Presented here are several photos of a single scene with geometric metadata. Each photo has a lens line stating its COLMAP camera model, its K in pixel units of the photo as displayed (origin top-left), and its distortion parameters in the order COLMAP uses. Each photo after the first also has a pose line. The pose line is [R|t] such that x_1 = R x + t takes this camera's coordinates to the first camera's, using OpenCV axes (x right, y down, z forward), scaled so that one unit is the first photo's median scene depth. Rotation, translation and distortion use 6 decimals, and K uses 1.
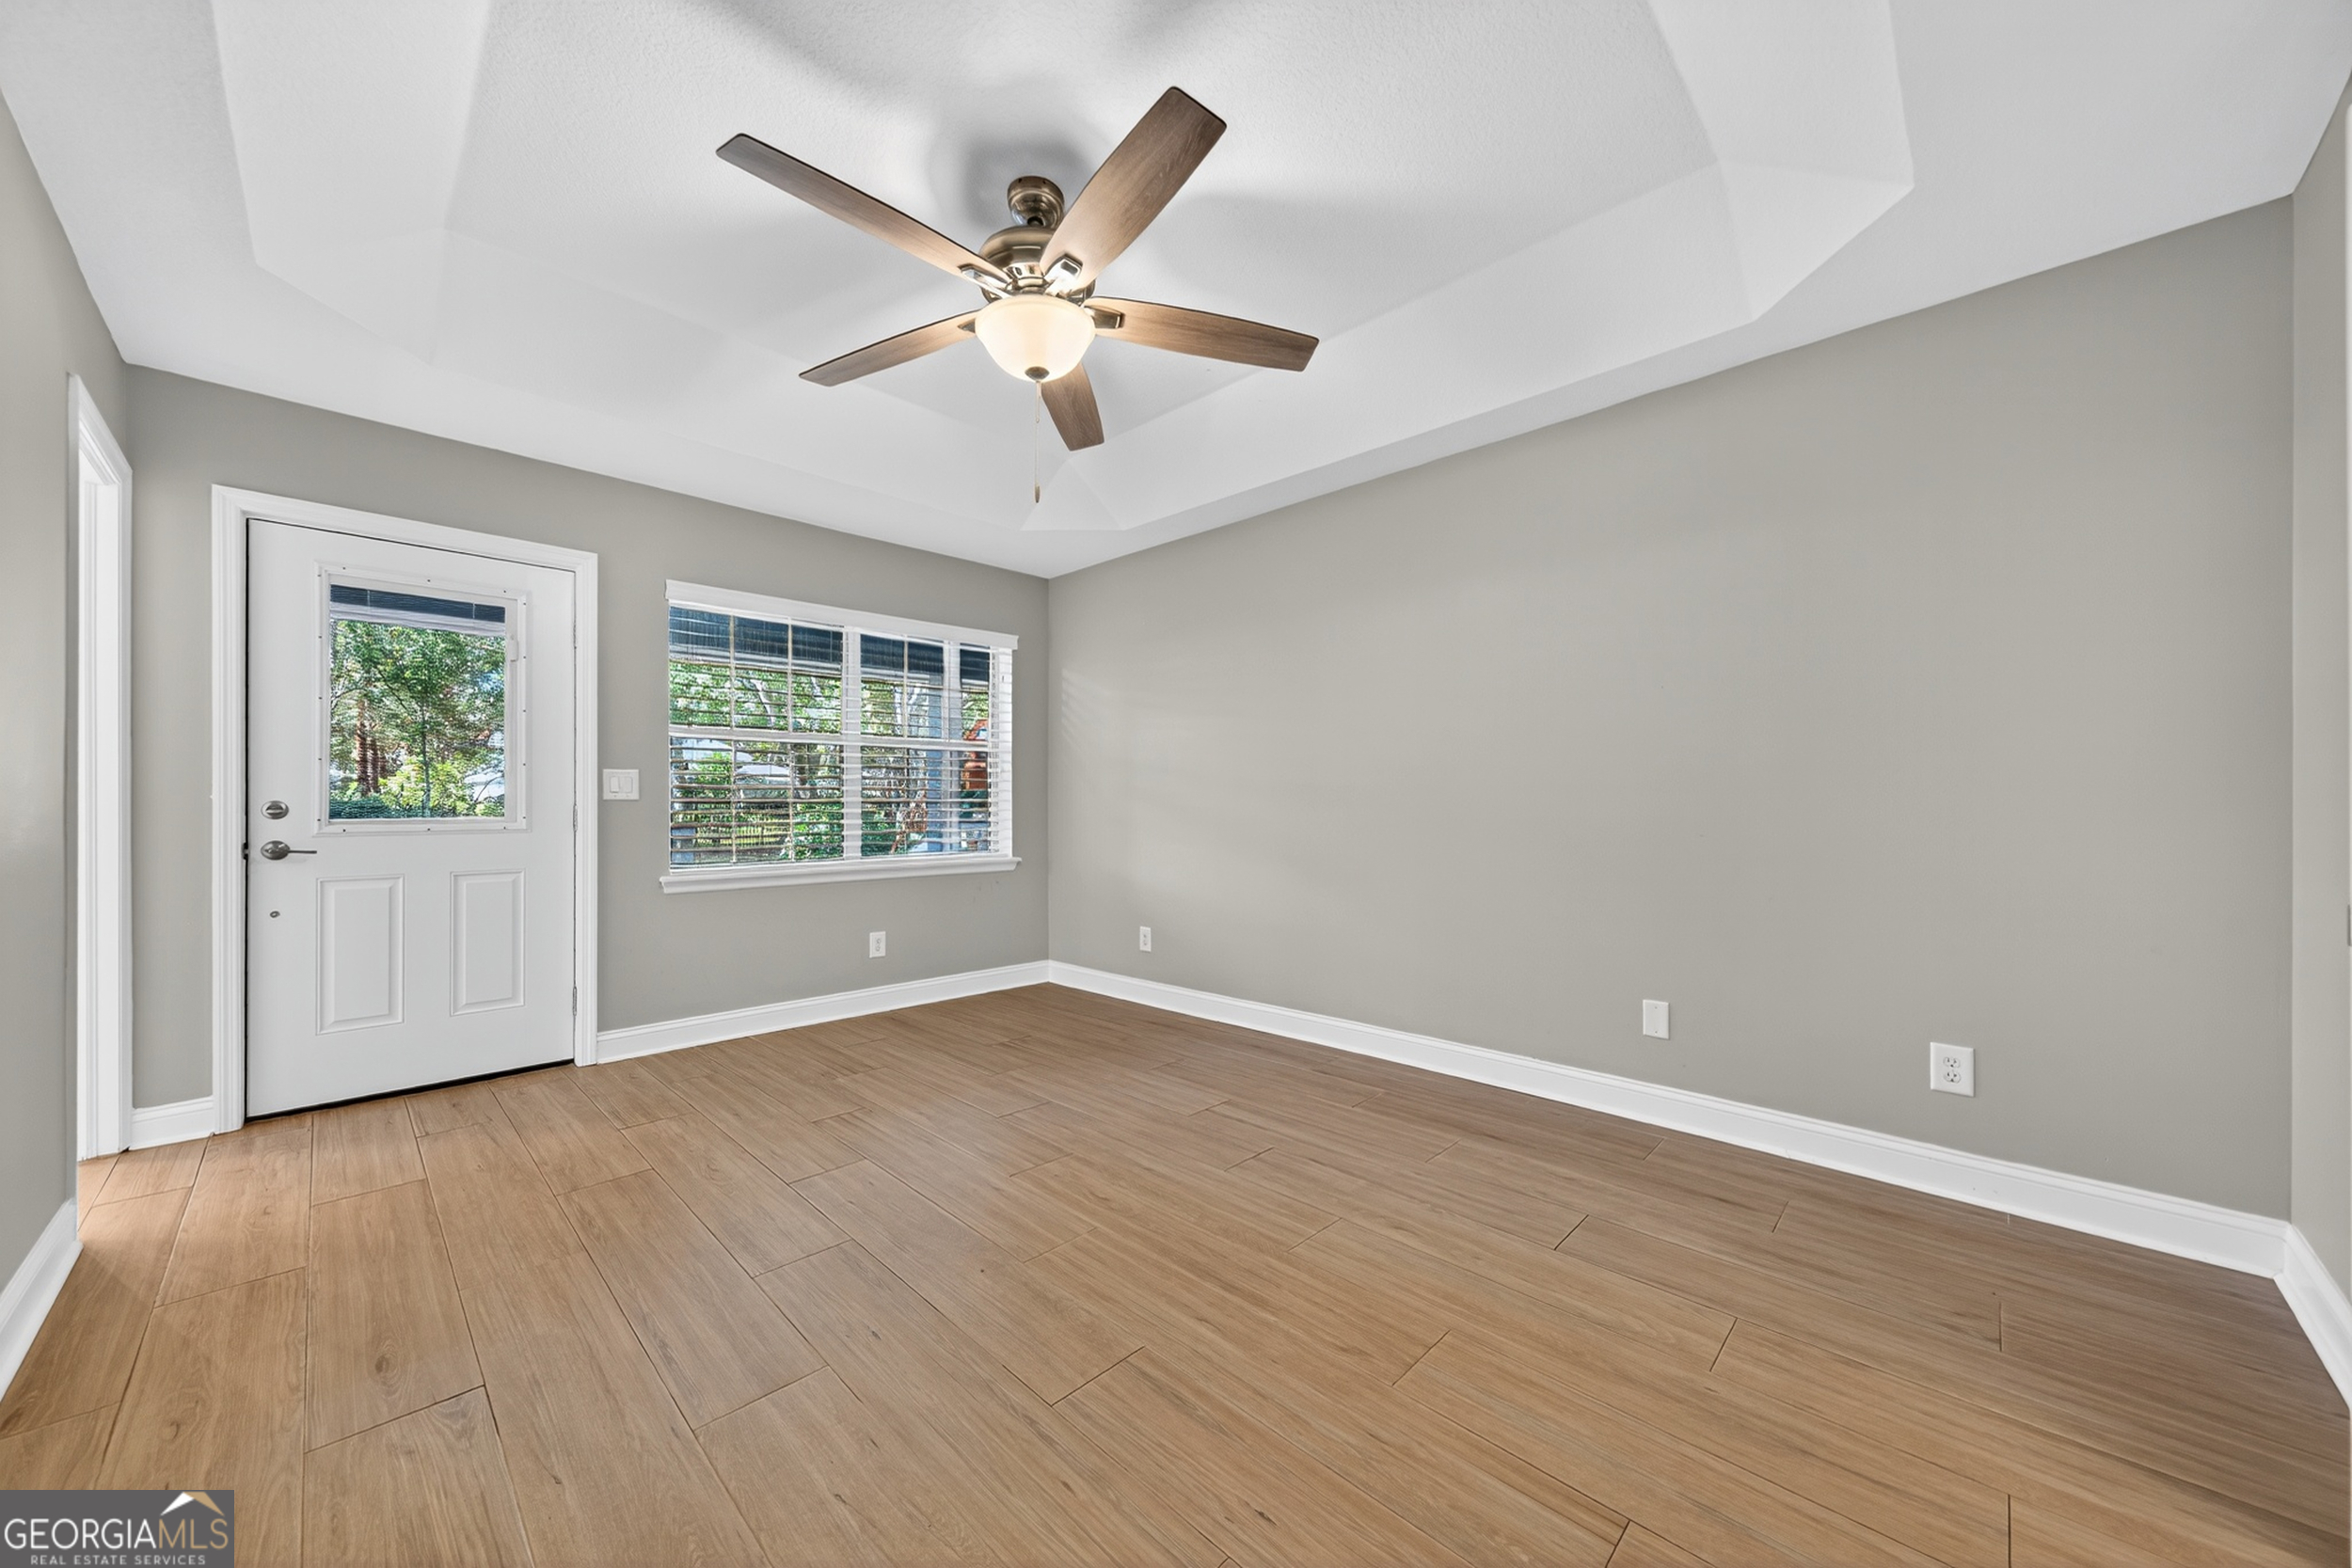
lens RADIAL K [[868.3, 0, 1146.4], [0, 868.3, 801.1], [0, 0, 1]] dist [0.001043, -0.000038]
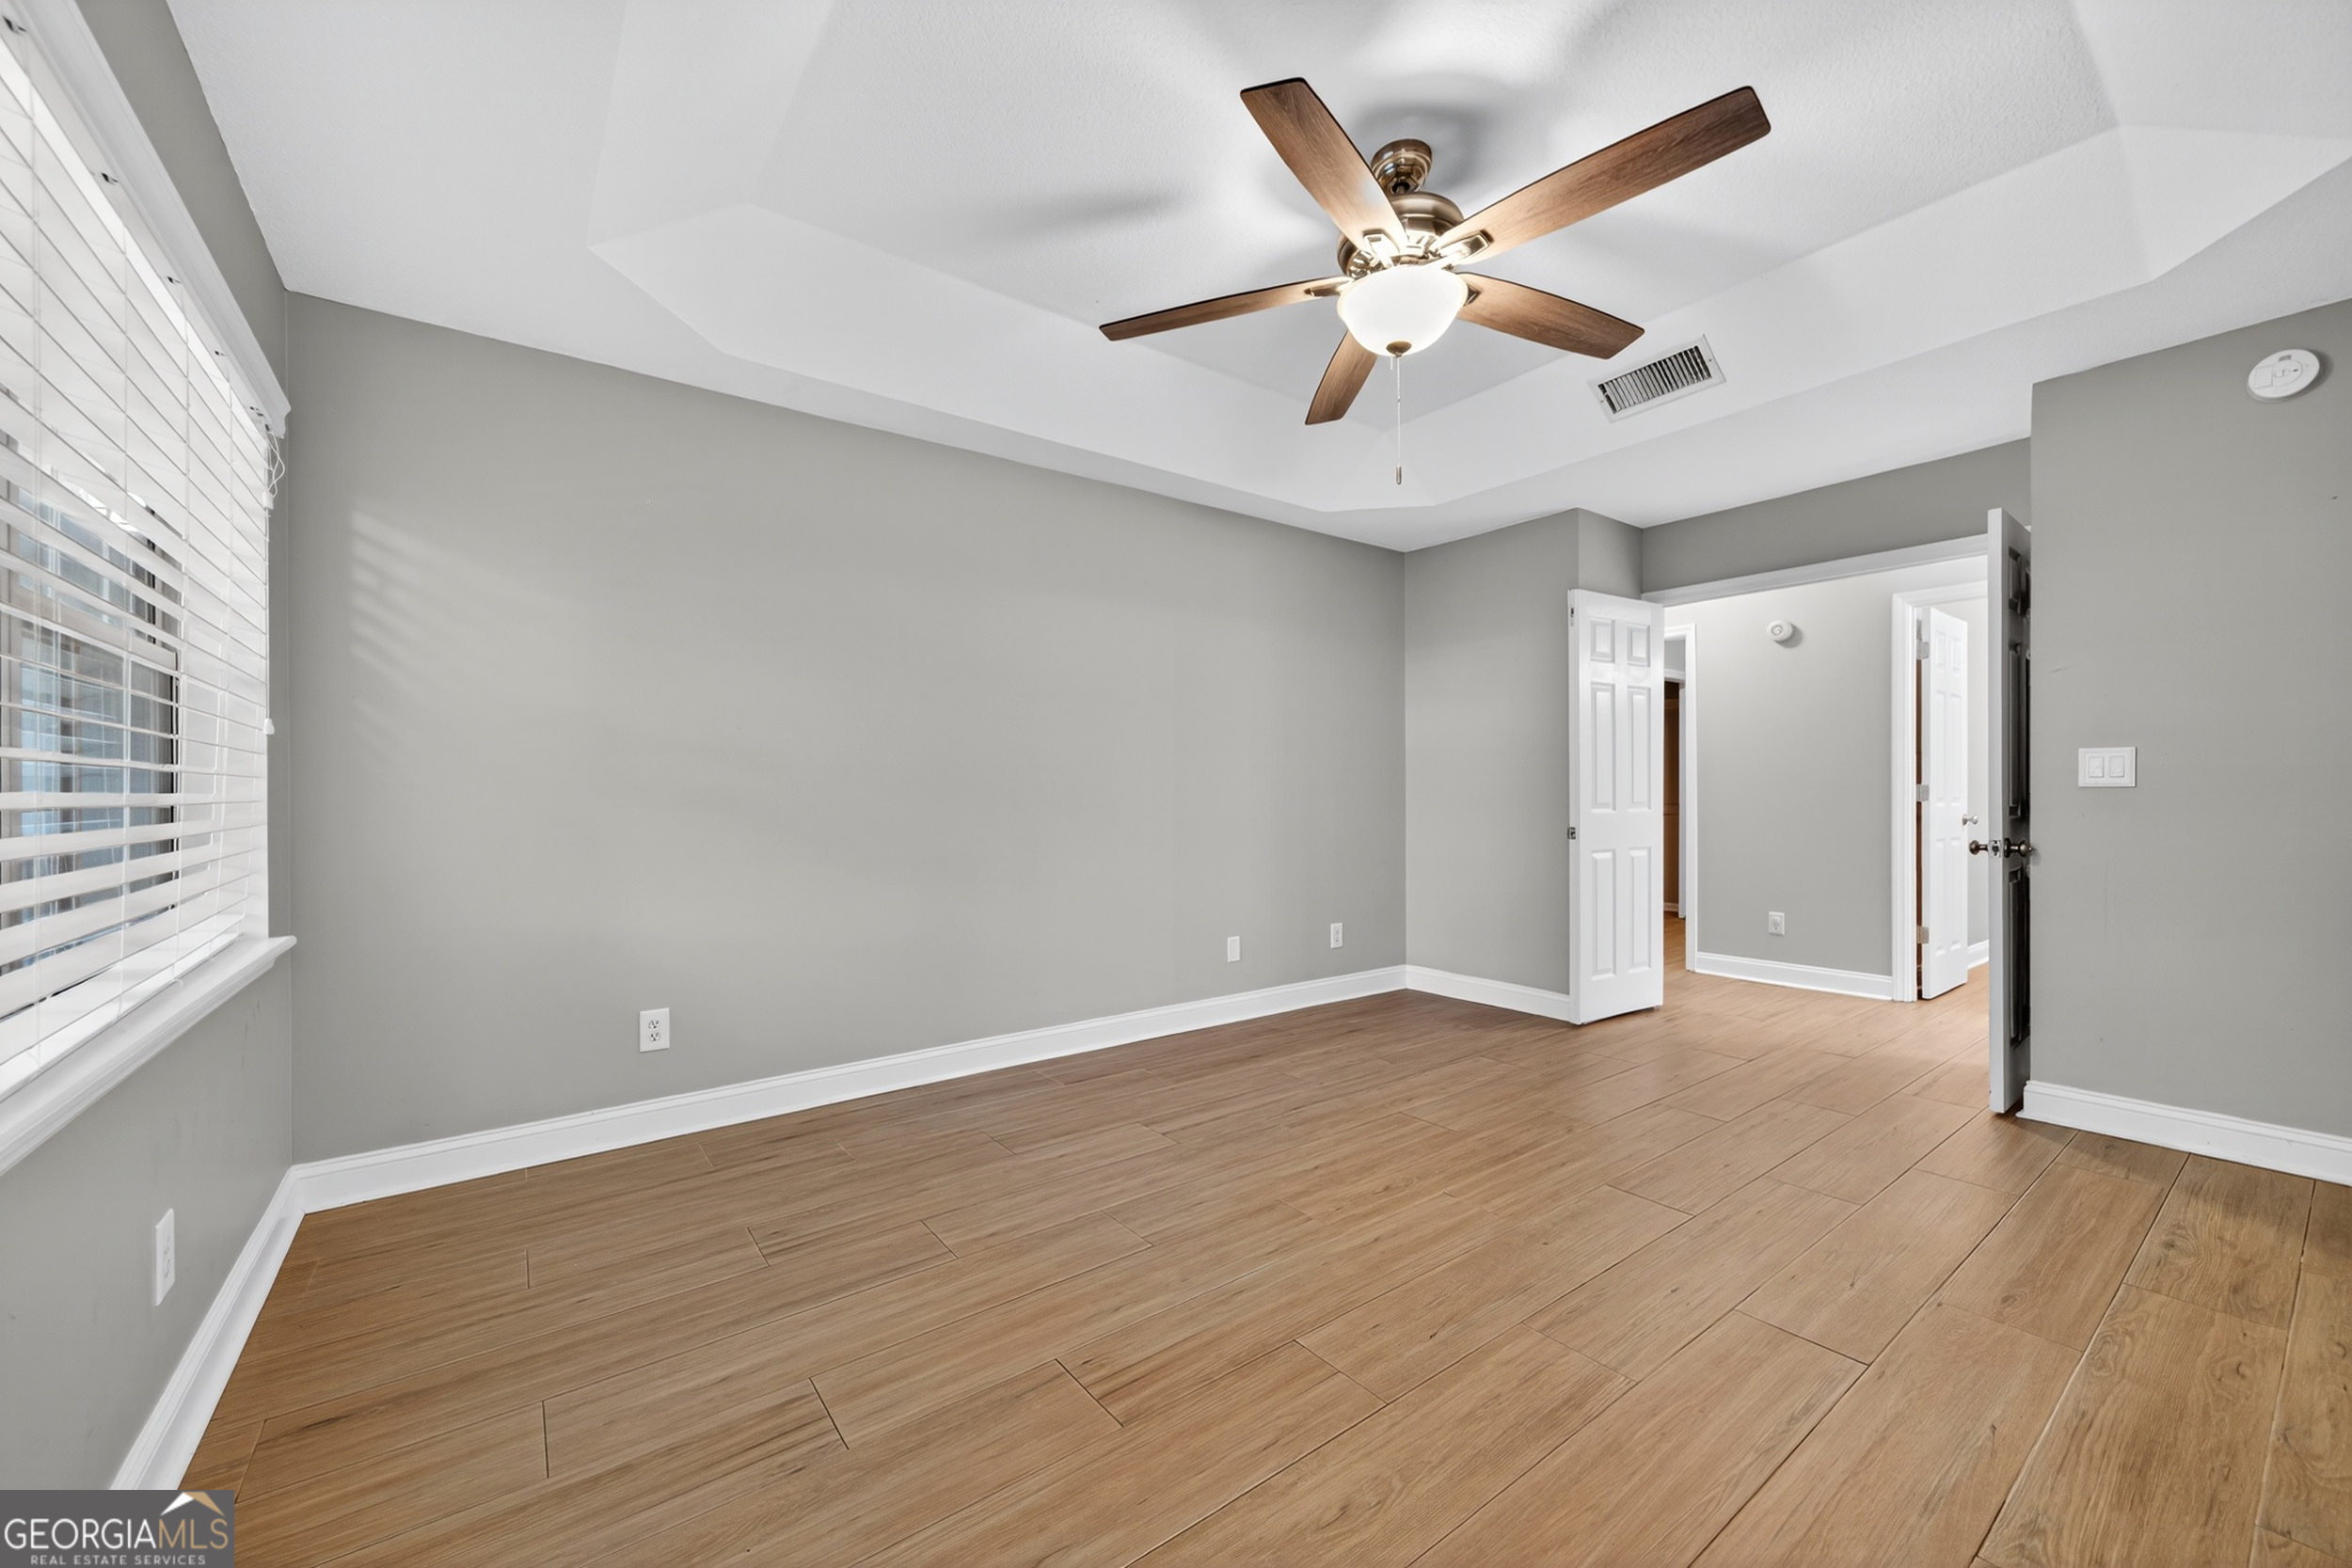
lens RADIAL K [[904.8, 0, 1181.7], [0, 904.8, 809.8], [0, 0, 1]] dist [0.007508, -0.003493]
pose [[0.106868, -0.015912, 0.994146, -1.012576], [-0.000801, 0.999870, 0.016090, -0.008397], [-0.994273, -0.002516, 0.106842, 1.003892]]
